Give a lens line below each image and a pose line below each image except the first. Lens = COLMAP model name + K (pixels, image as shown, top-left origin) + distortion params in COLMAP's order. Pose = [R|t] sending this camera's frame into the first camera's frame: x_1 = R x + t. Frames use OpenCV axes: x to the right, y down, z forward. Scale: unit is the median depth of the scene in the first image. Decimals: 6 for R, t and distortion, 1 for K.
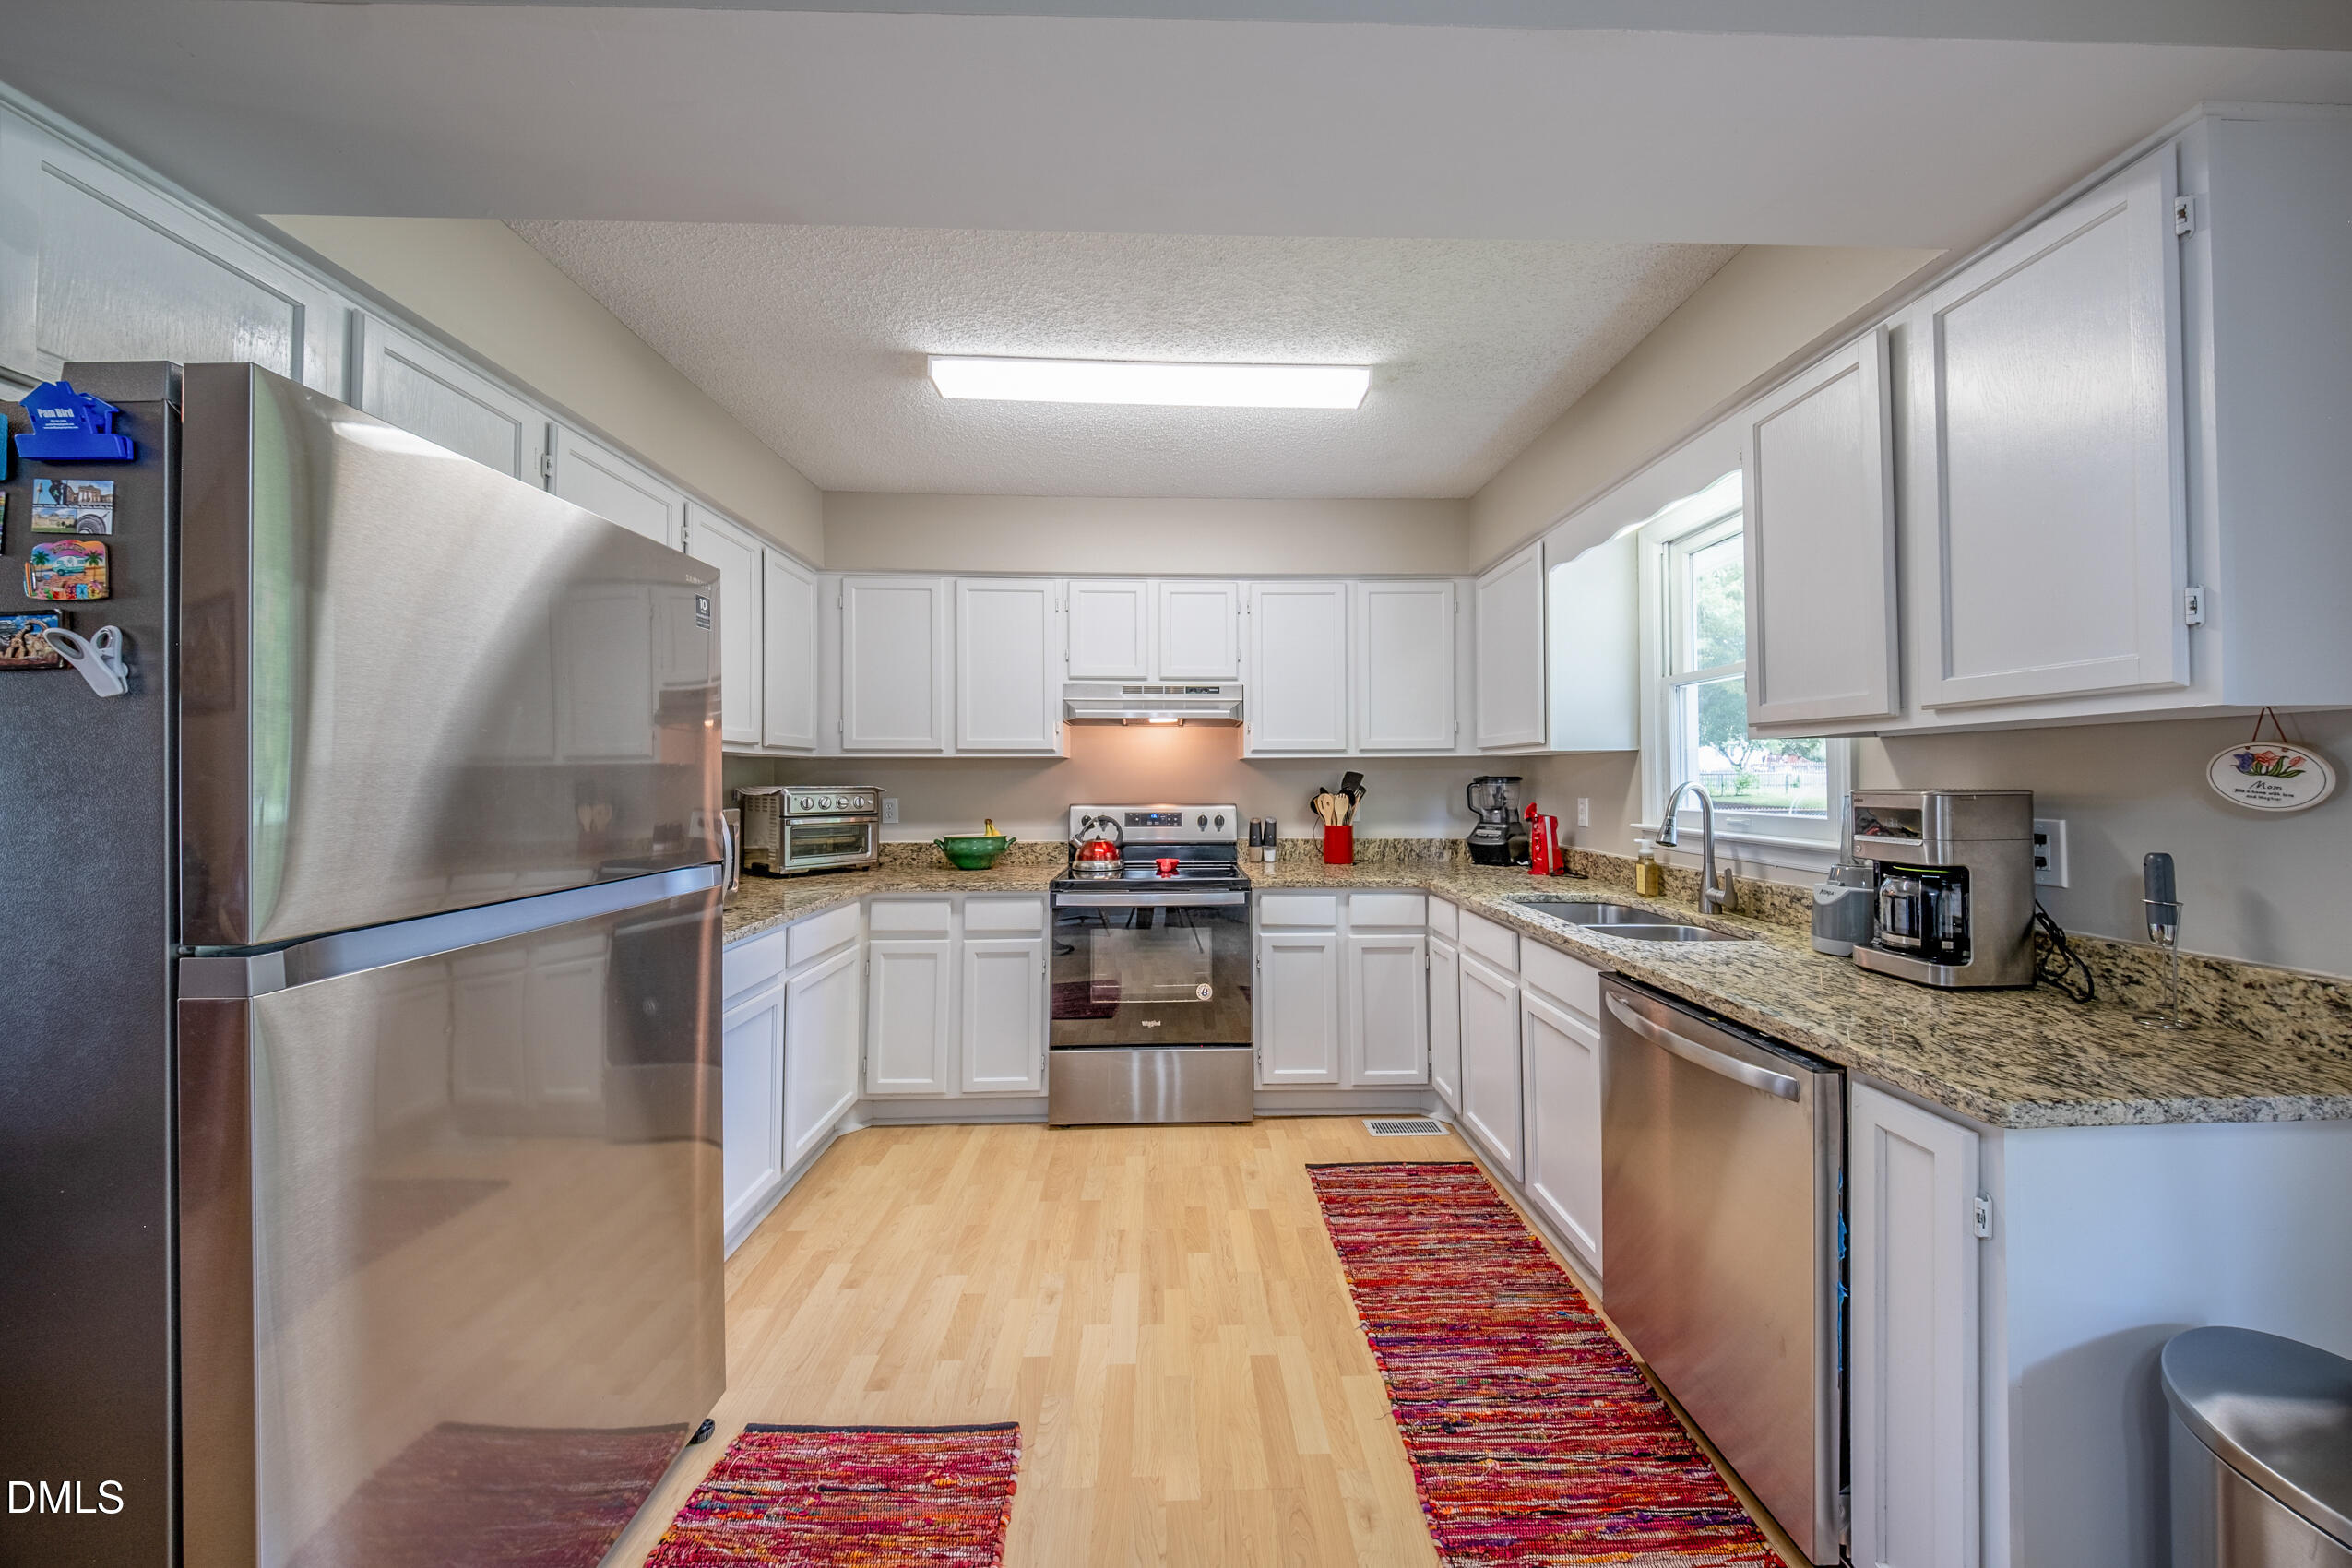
lens RADIAL K [[790.5, 0, 1180.6], [0, 790.5, 761.1], [0, 0, 1]] dist [0.004195, -0.004994]
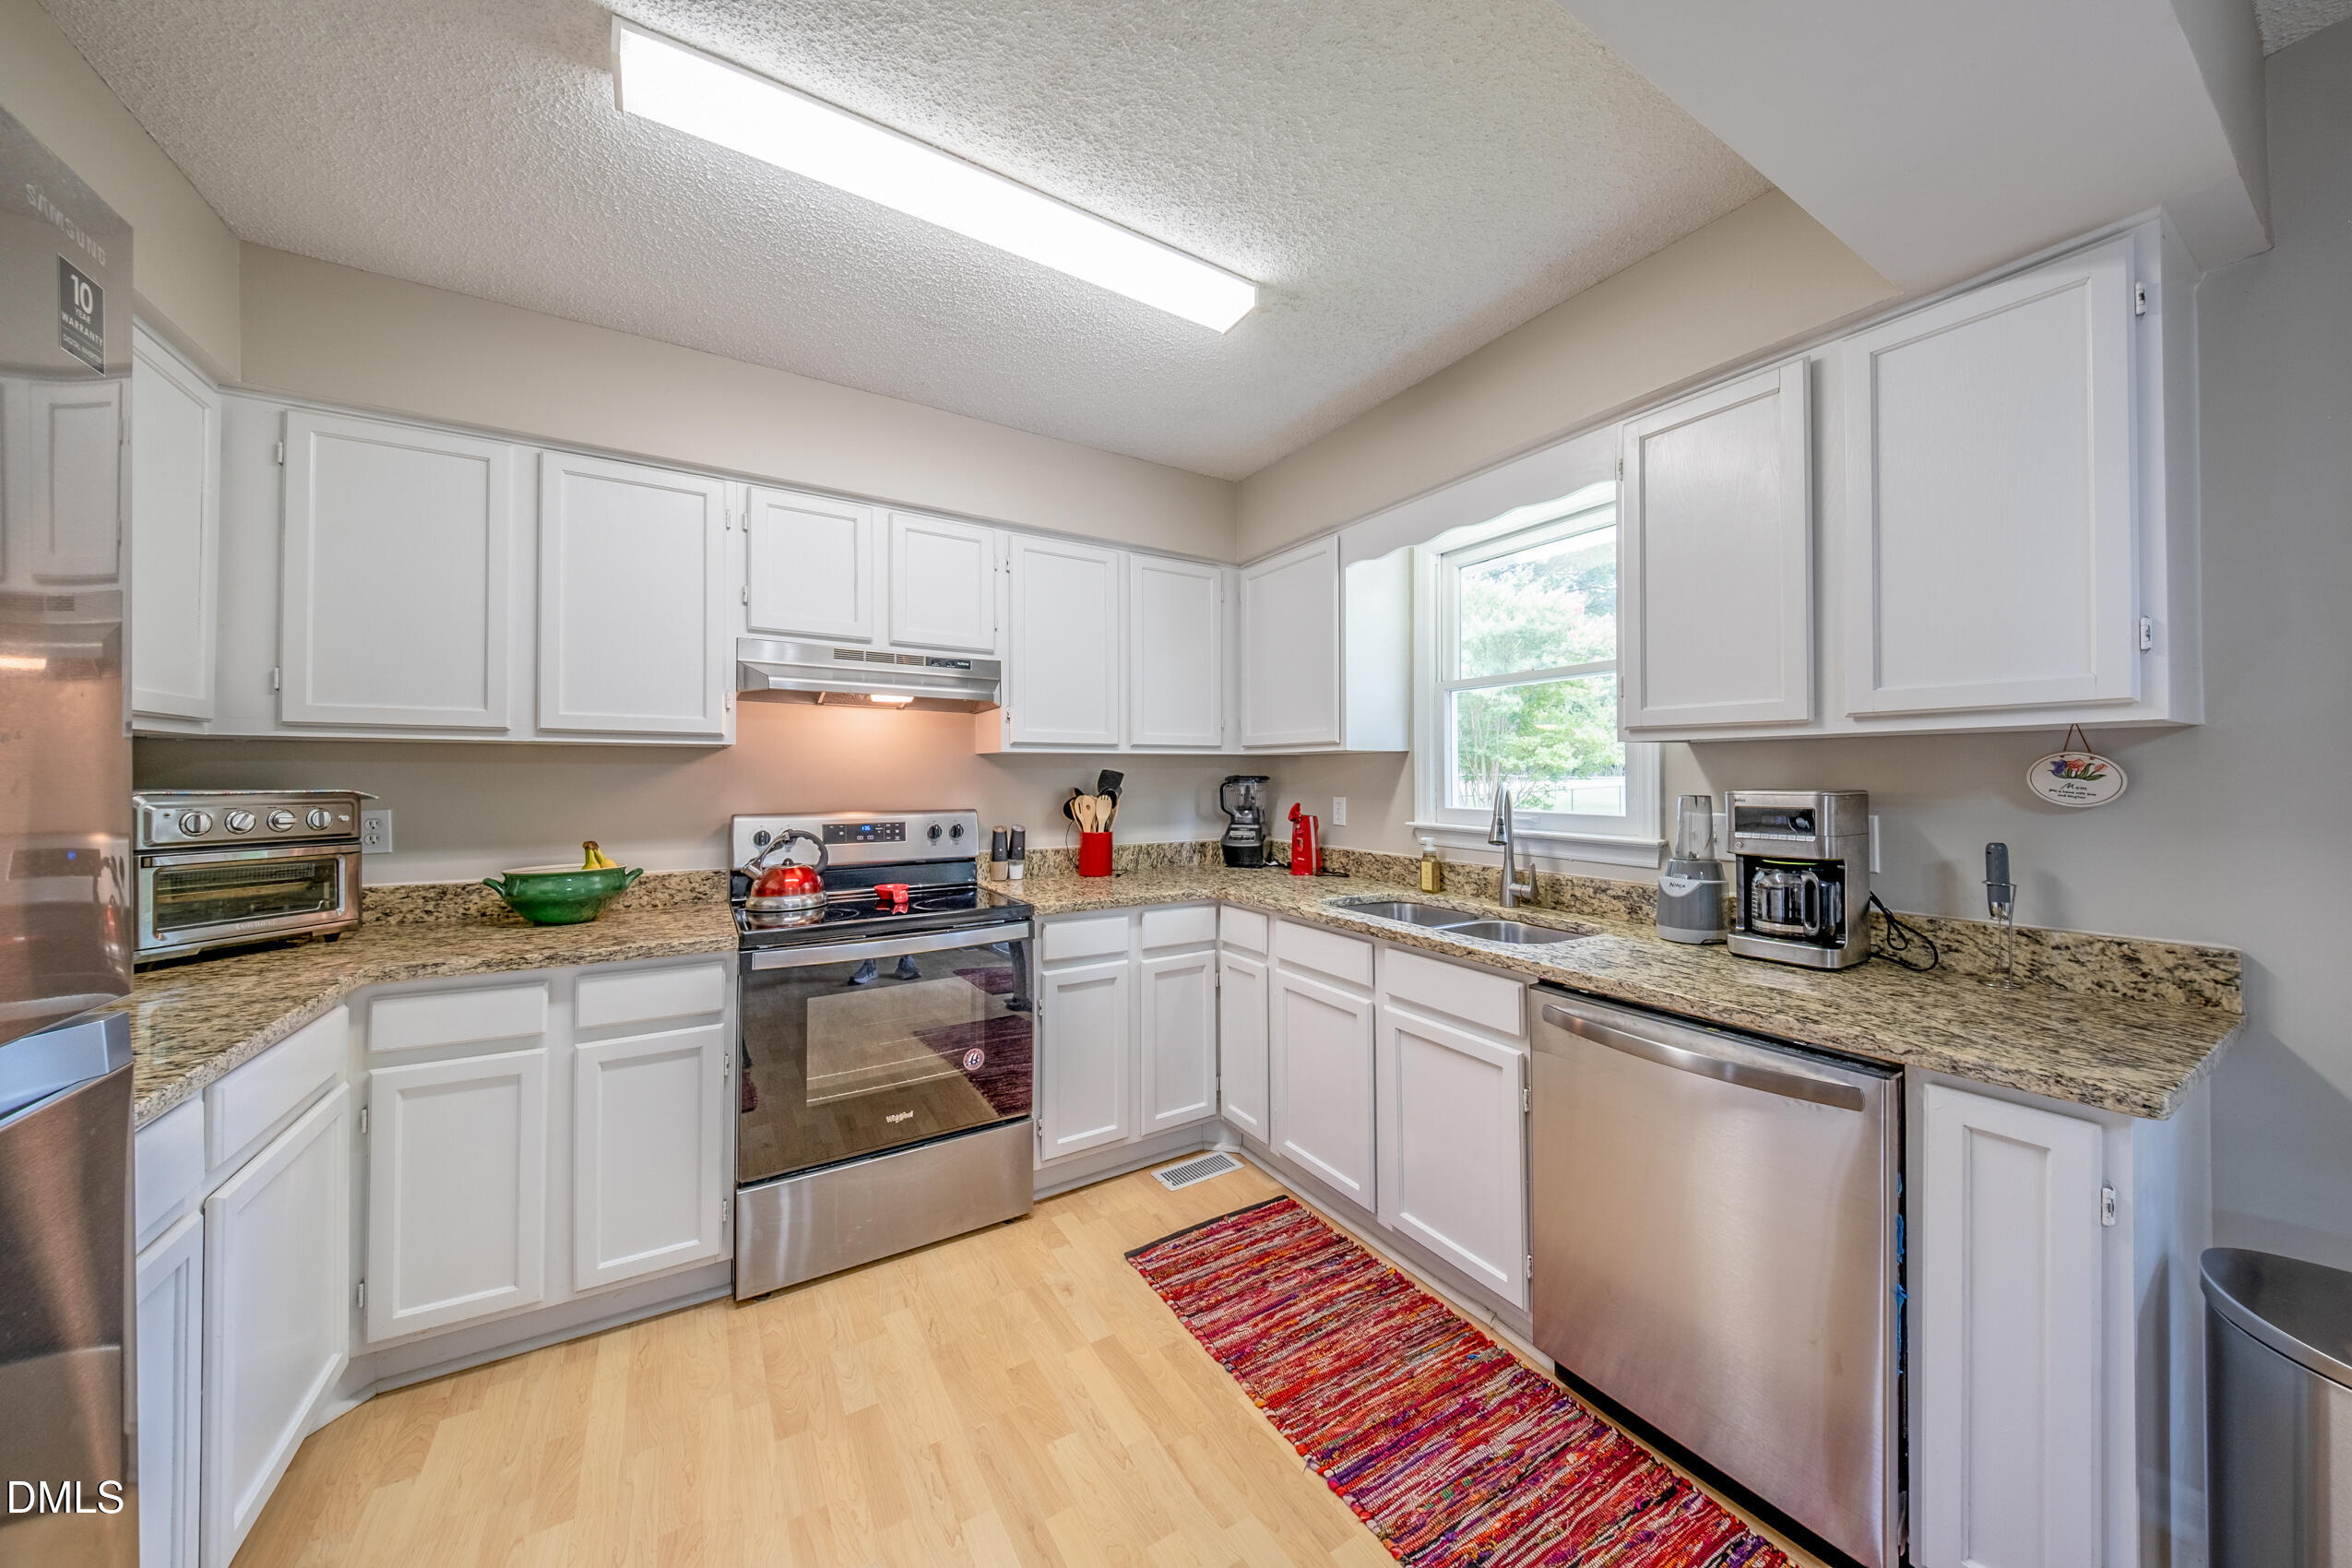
lens RADIAL K [[790.5, 0, 1178.5], [0, 790.5, 764.6], [0, 0, 1]] dist [0.004195, -0.004994]
pose [[0.863546, 0.010585, 0.504159, -0.202866], [-0.013710, 0.999903, 0.002490, 0.005278], [-0.504084, -0.009063, 0.863607, 0.265485]]
